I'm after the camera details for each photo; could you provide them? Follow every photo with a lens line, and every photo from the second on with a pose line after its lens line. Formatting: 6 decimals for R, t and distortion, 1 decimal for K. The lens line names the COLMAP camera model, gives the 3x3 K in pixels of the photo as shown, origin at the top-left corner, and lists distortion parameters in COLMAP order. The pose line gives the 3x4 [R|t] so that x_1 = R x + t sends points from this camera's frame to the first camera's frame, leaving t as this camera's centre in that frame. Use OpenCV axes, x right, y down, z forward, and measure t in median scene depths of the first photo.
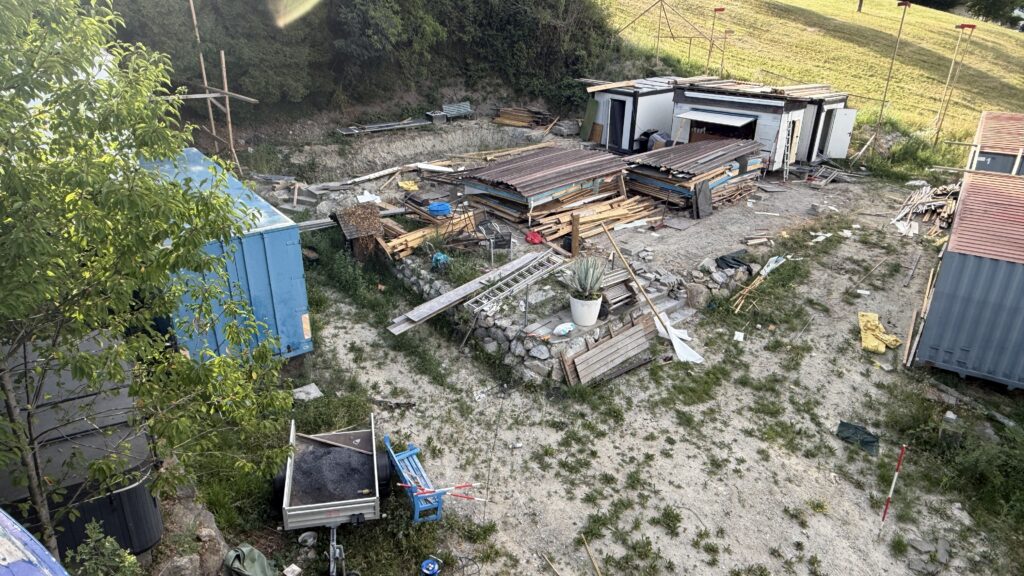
lens RADIAL K [[657.0, 0, 512.0], [0, 657.0, 288.0], [0, 0, 1]] dist [-0.001910, -0.001240]
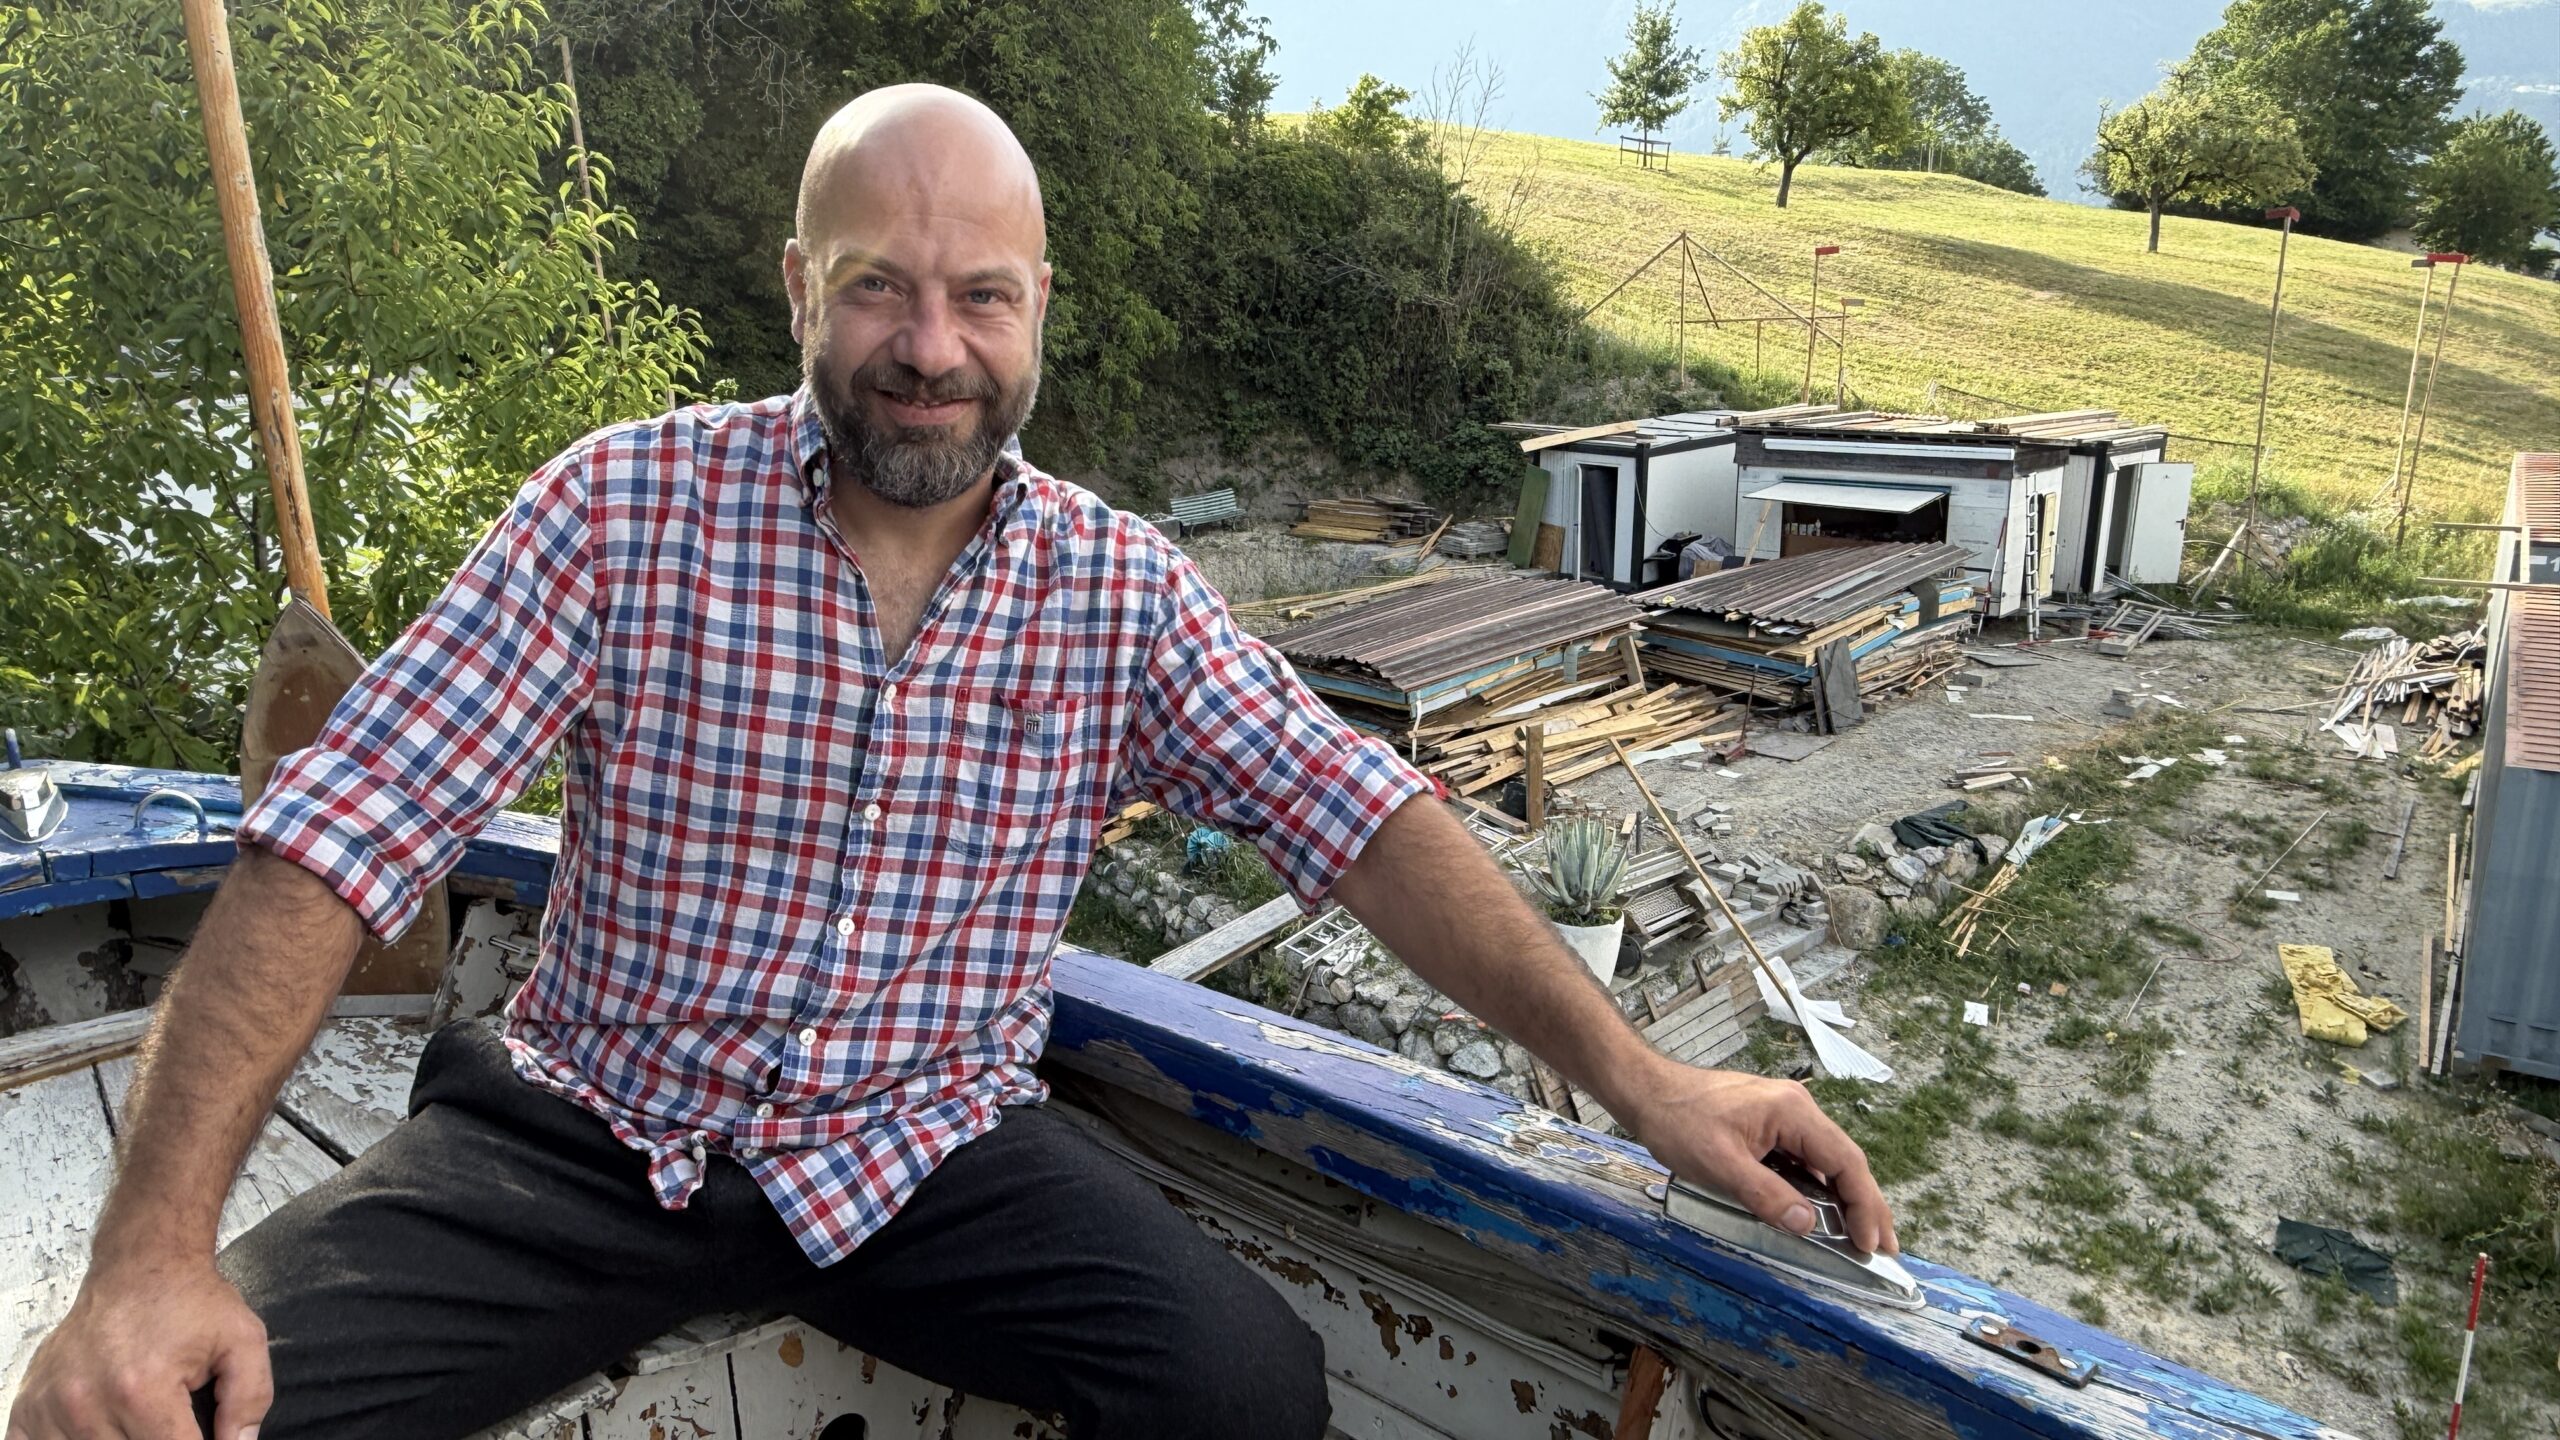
lens RADIAL K [[1636.6, 0, 1242.6], [0, 1636.6, 718.4], [0, 0, 1]] dist [-0.006520, 0.003668]
pose [[0.998554, -0.032777, -0.042604, -0.036472], [0.026127, 0.988613, -0.148195, 0.026814], [0.046976, 0.146868, 0.988040, -0.008796]]
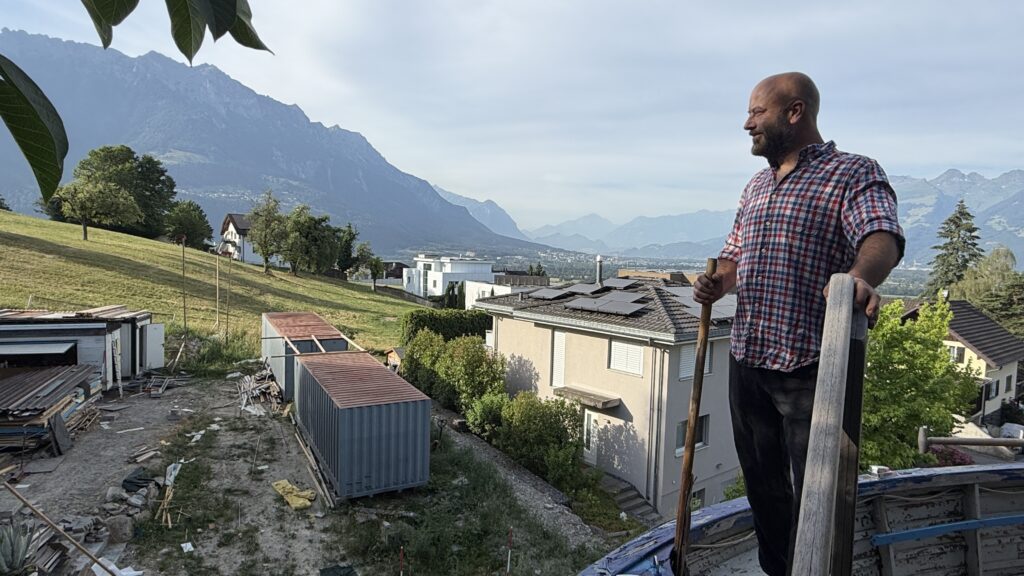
lens RADIAL K [[617.2, 0, 512.0], [0, 617.2, 288.0], [0, 0, 1]] dist [-0.000334, 0.001874]
pose [[0.450285, -0.059560, 0.890896, -0.198001], [0.337021, 0.935304, -0.107811, -0.022112], [-0.826838, 0.348796, 0.441226, 0.038649]]
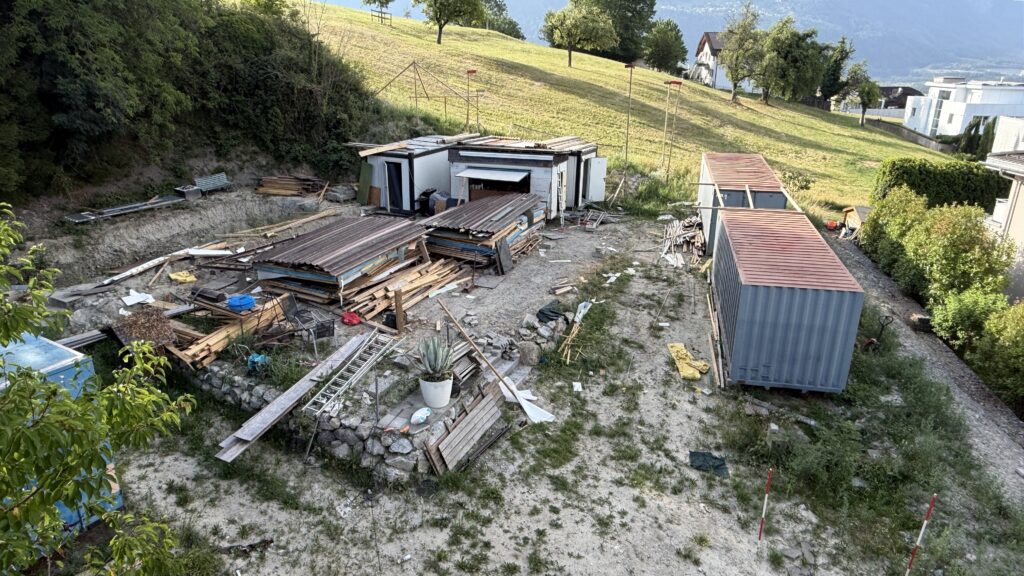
lens RADIAL K [[655.5, 0, 508.1], [0, 655.5, 289.6], [0, 0, 1]] dist [-0.000392, -0.001320]
pose [[0.924984, -0.134270, 0.355495, -0.086557], [0.158097, 0.986665, -0.038698, -0.045490], [-0.345558, 0.091997, 0.933877, 0.043375]]
